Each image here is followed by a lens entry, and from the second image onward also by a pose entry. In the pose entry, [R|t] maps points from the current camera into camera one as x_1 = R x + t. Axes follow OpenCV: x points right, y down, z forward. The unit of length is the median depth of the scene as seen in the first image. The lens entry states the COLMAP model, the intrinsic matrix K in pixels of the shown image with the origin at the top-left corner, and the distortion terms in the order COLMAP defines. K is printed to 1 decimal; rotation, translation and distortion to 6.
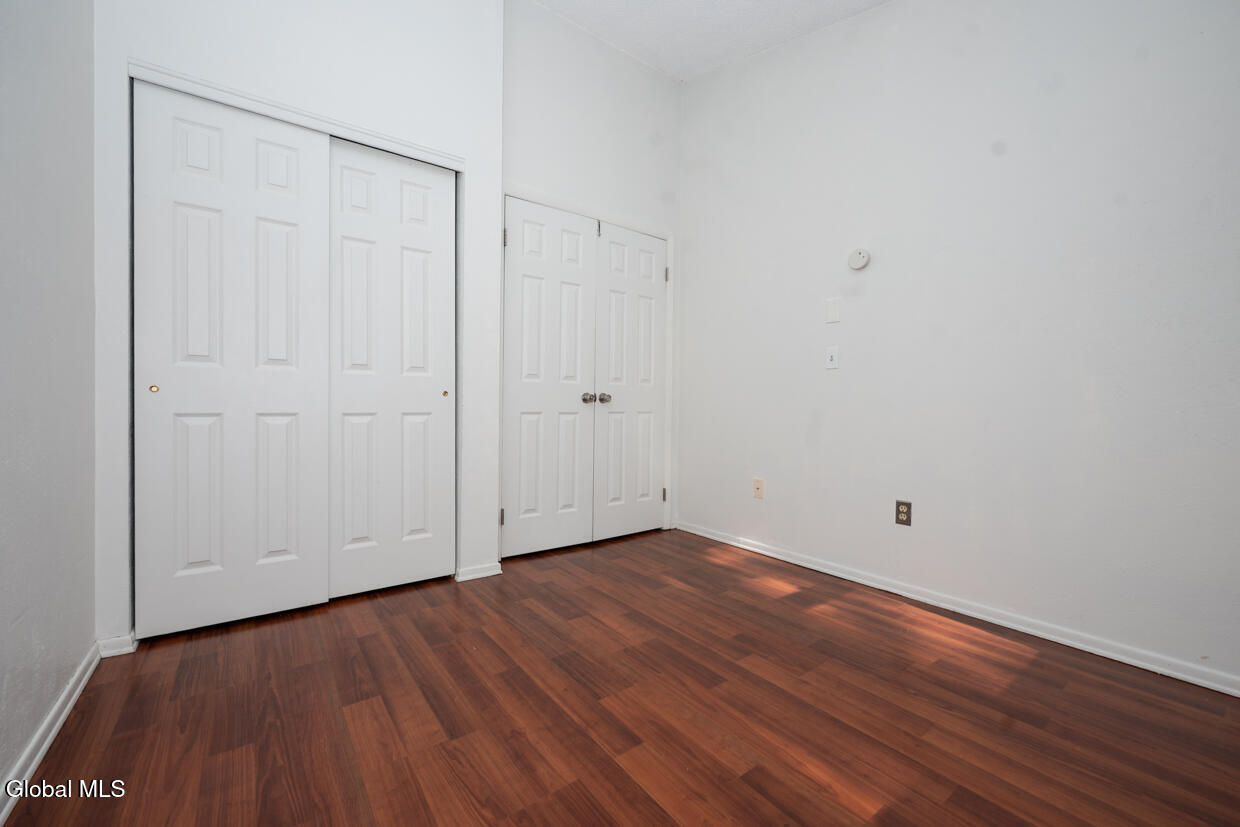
lens RADIAL K [[483.2, 0, 617.9], [0, 483.2, 406.0], [0, 0, 1]] dist [0.000289, -0.000101]
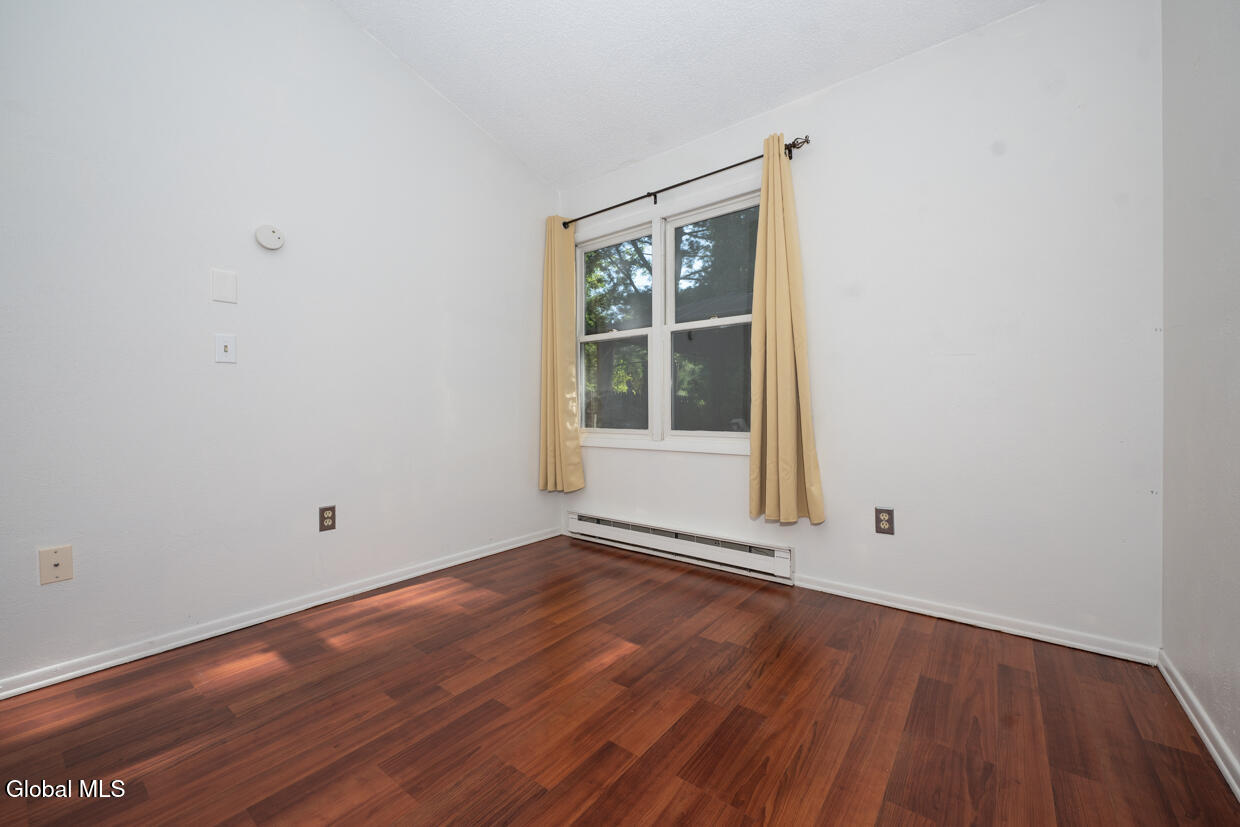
lens RADIAL K [[483.2, 0, 617.9], [0, 483.2, 406.0], [0, 0, 1]] dist [0.000289, -0.000101]
pose [[-0.251691, -0.005071, 0.967794, -0.643272], [0.008288, 0.999938, 0.007395, -0.012625], [-0.967772, 0.009882, -0.251634, 0.847963]]
